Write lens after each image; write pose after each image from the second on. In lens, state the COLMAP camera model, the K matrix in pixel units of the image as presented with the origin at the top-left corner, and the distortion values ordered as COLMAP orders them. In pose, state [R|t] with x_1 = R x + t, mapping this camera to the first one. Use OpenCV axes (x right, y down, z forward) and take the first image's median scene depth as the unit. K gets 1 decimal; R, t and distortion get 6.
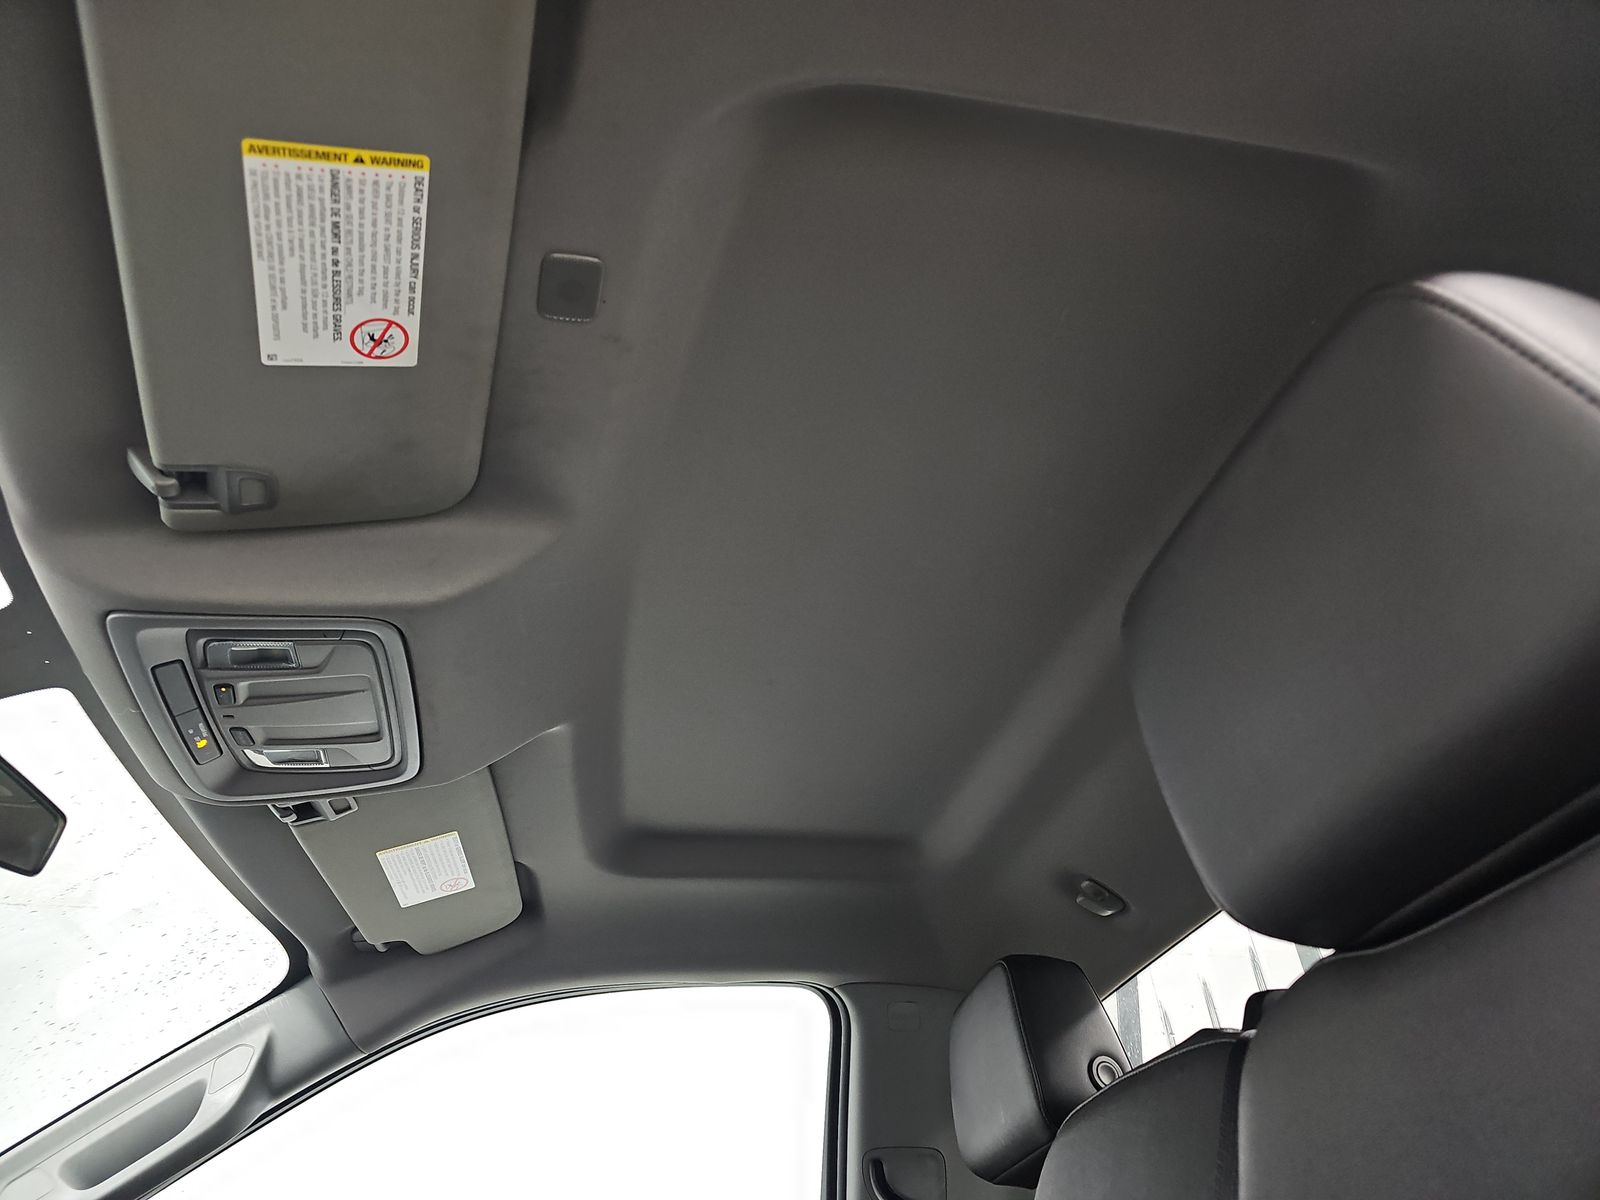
lens RADIAL K [[1036.1, 0, 793.6], [0, 1036.1, 633.0], [0, 0, 1]] dist [0.004496, -0.002621]
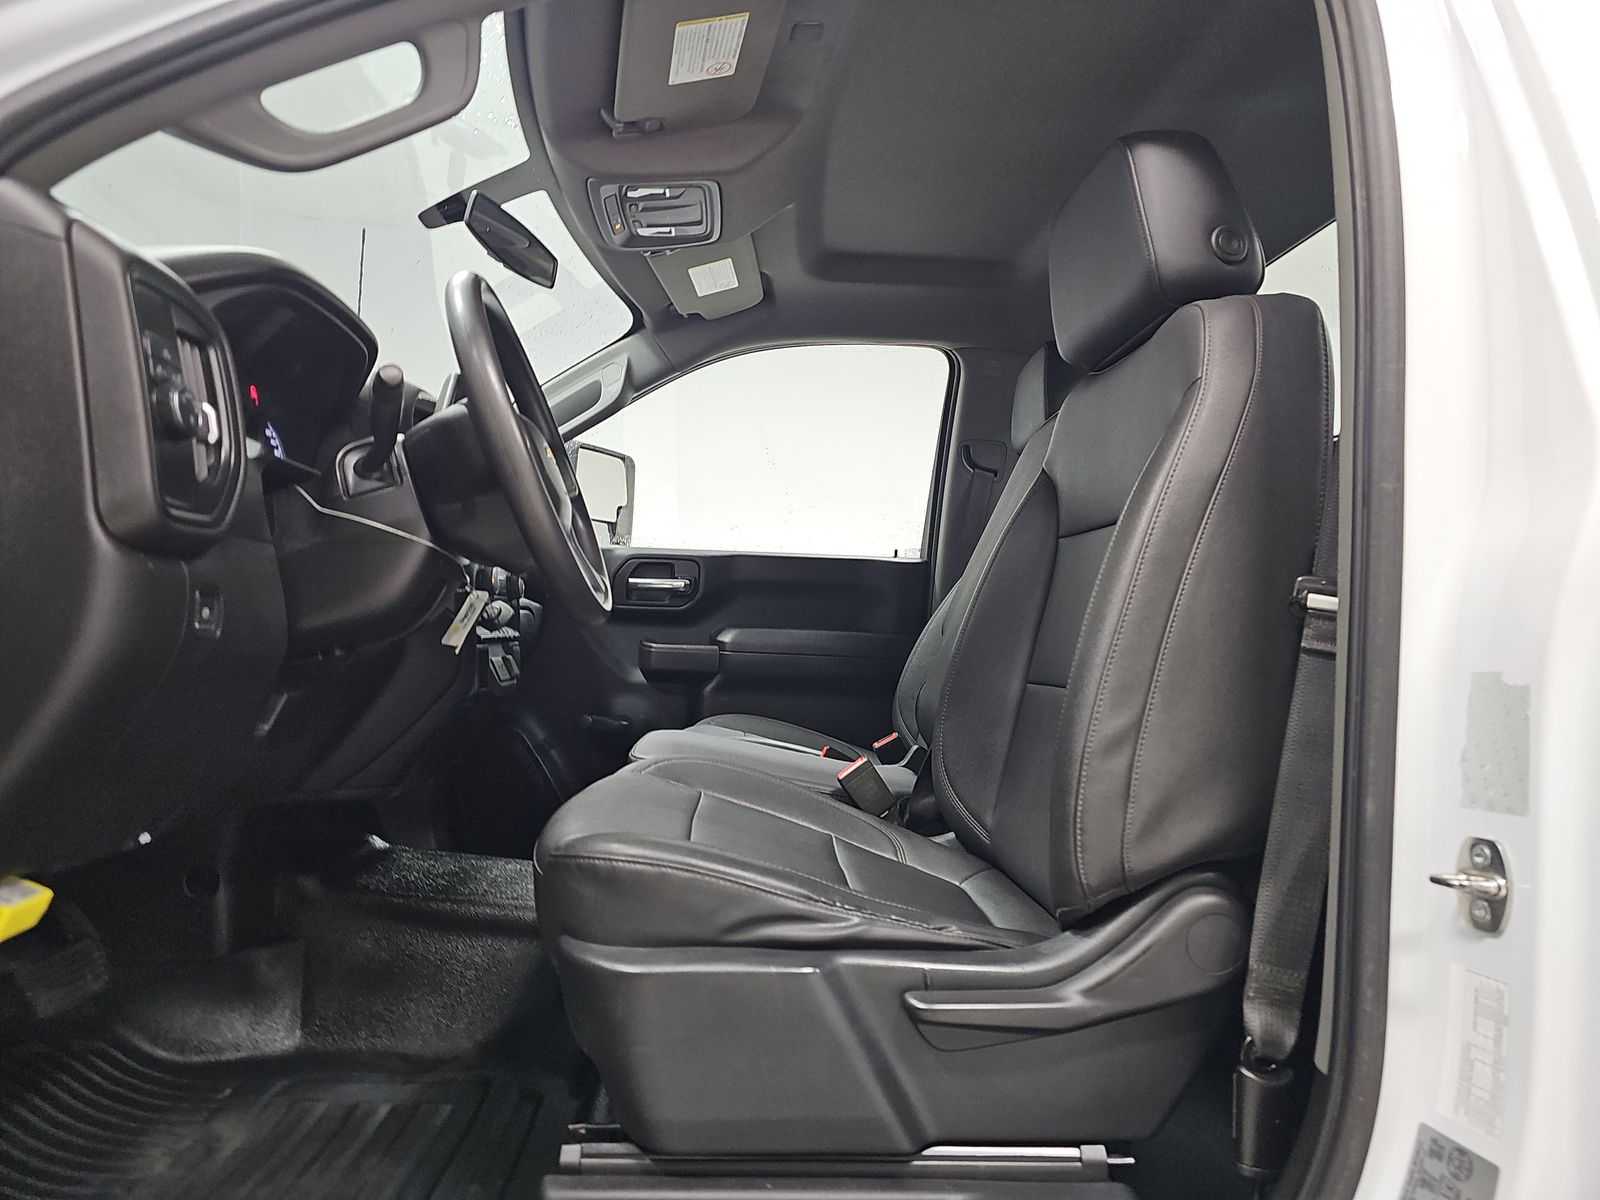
lens RADIAL K [[1036.1, 0, 793.6], [0, 1036.1, 633.0], [0, 0, 1]] dist [0.004496, -0.002621]
pose [[0.984305, 0.102921, -0.143355, 0.099815], [0.003007, 0.802427, 0.596743, -0.353137], [0.176449, -0.587809, 0.789523, -0.756057]]
